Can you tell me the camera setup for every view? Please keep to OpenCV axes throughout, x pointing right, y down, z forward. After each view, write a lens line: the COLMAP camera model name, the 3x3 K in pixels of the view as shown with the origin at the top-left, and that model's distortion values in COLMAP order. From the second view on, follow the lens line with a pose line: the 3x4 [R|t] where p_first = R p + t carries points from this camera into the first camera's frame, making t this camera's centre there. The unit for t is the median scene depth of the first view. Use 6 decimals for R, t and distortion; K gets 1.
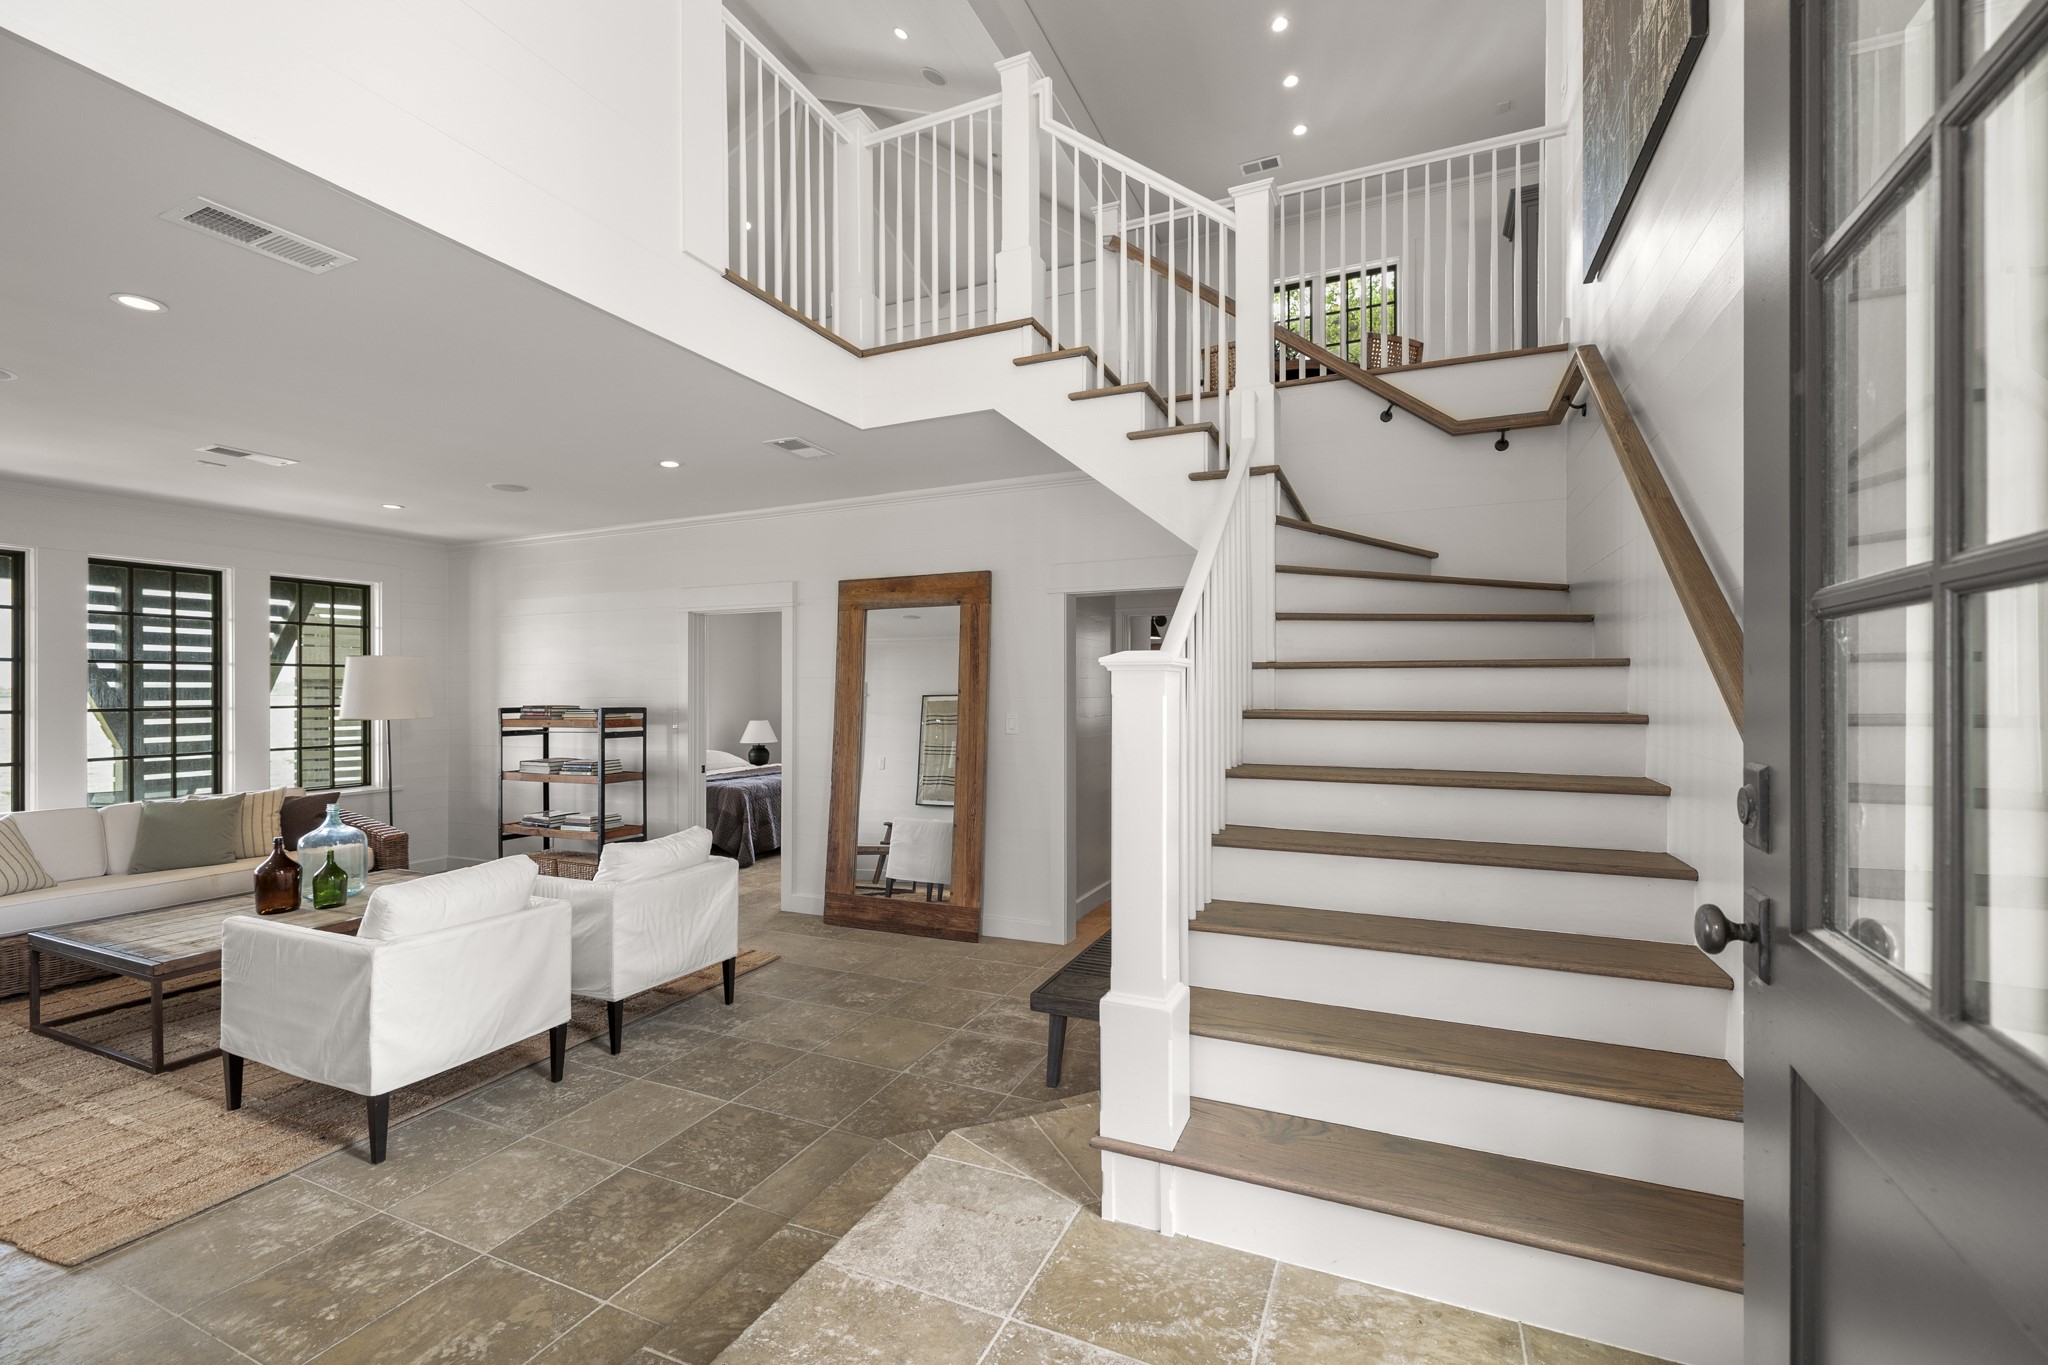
lens RADIAL K [[868.8, 0, 1032.6], [0, 868.8, 686.3], [0, 0, 1]] dist [0.003135, 0.000385]
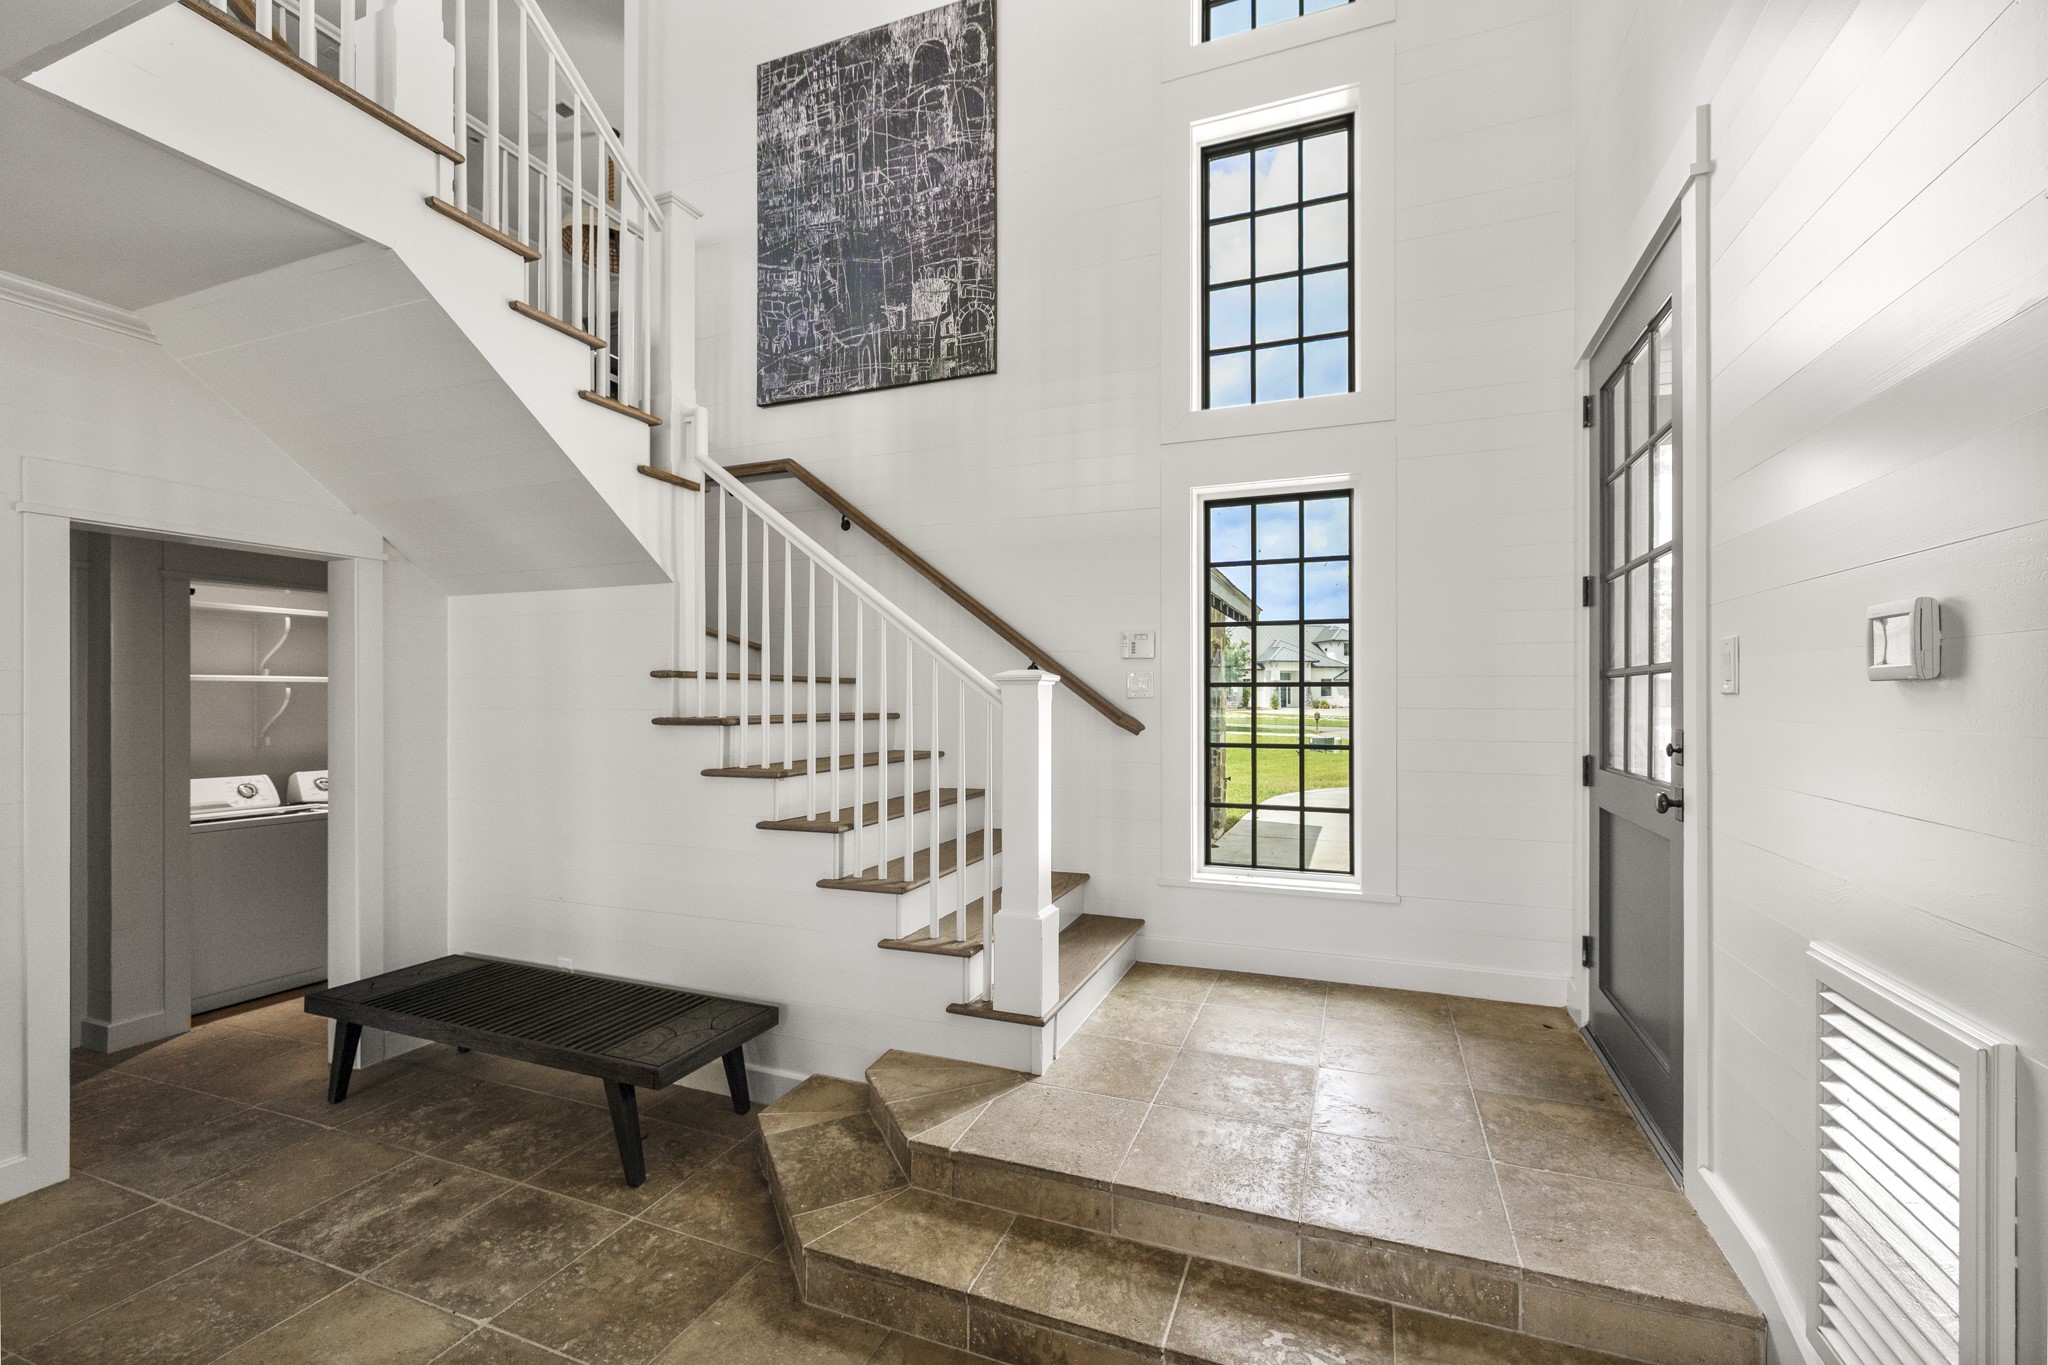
lens RADIAL K [[868.8, 0, 1029.0], [0, 868.8, 693.5], [0, 0, 1]] dist [0.003135, 0.000385]
pose [[-0.044853, 0.003349, 0.998988, -0.718097], [0.000456, 0.999994, -0.003332, 0.002715], [-0.998994, 0.000306, -0.044854, 0.593934]]
